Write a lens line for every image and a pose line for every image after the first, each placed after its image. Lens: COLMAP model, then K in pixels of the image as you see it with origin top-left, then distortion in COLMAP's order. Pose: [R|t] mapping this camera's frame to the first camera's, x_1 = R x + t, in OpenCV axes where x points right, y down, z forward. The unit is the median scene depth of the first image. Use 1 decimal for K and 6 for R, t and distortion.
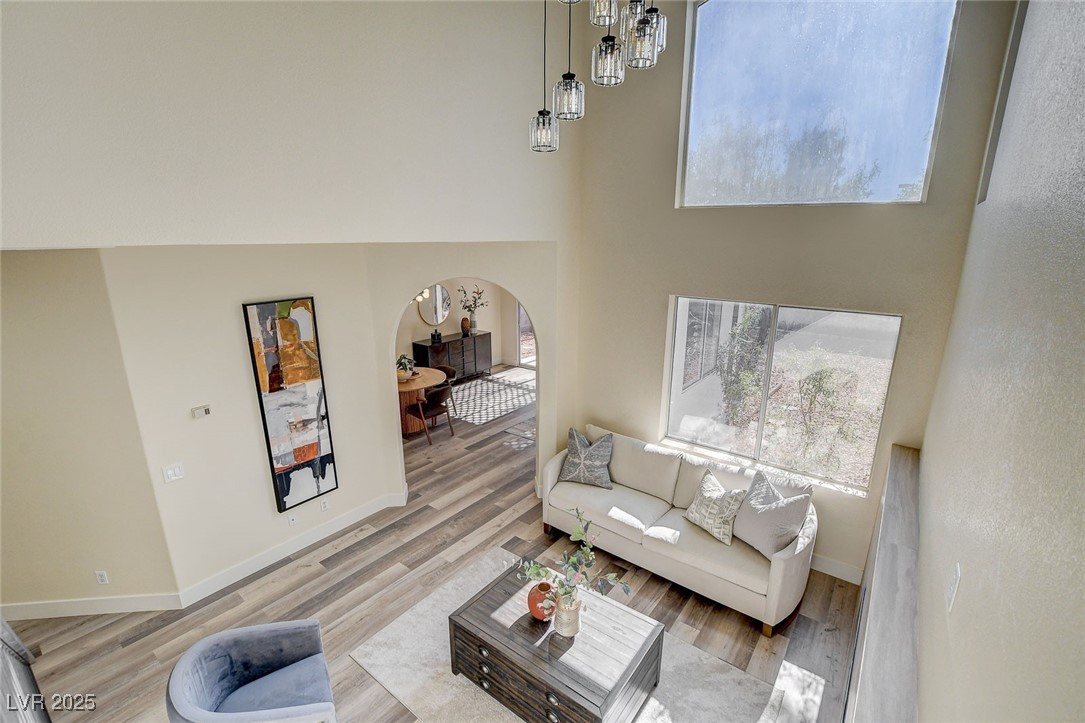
lens RADIAL K [[485.0, 0, 542.9], [0, 485.0, 360.4], [0, 0, 1]] dist [-0.029743, 0.004750]
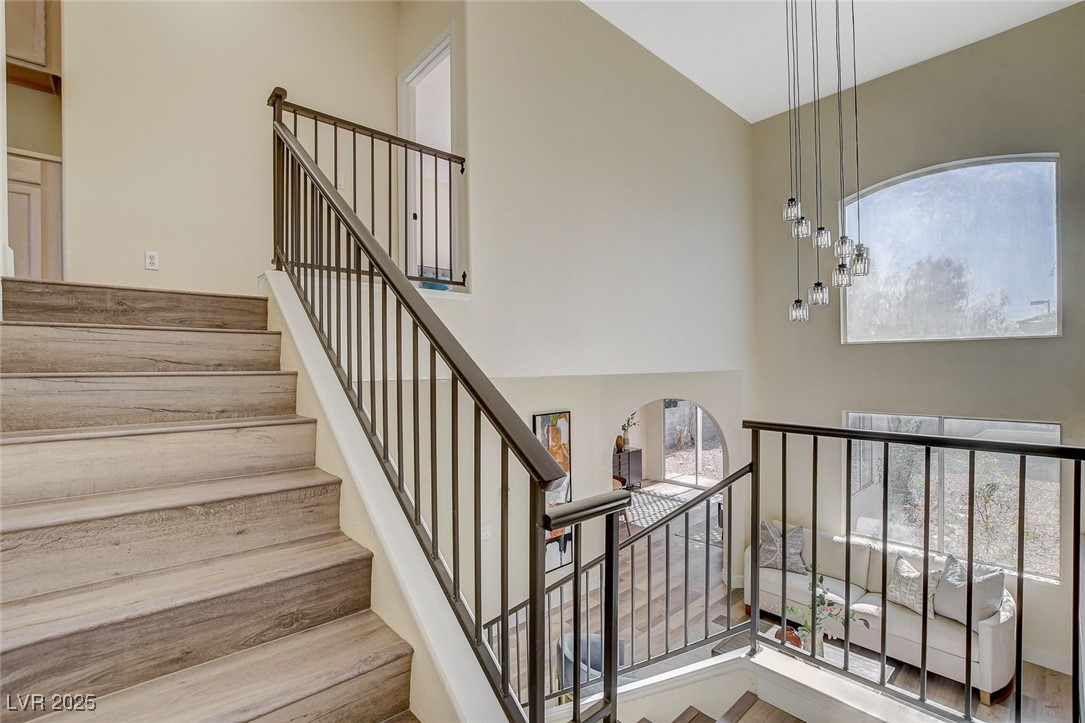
lens RADIAL K [[485.0, 0, 541.7], [0, 485.0, 362.9], [0, 0, 1]] dist [-0.029743, 0.004750]
pose [[0.981909, -0.018167, -0.188478, -0.274569], [-0.029745, 0.968230, -0.248287, 0.080035], [0.187001, 0.249402, 0.950173, -0.368575]]
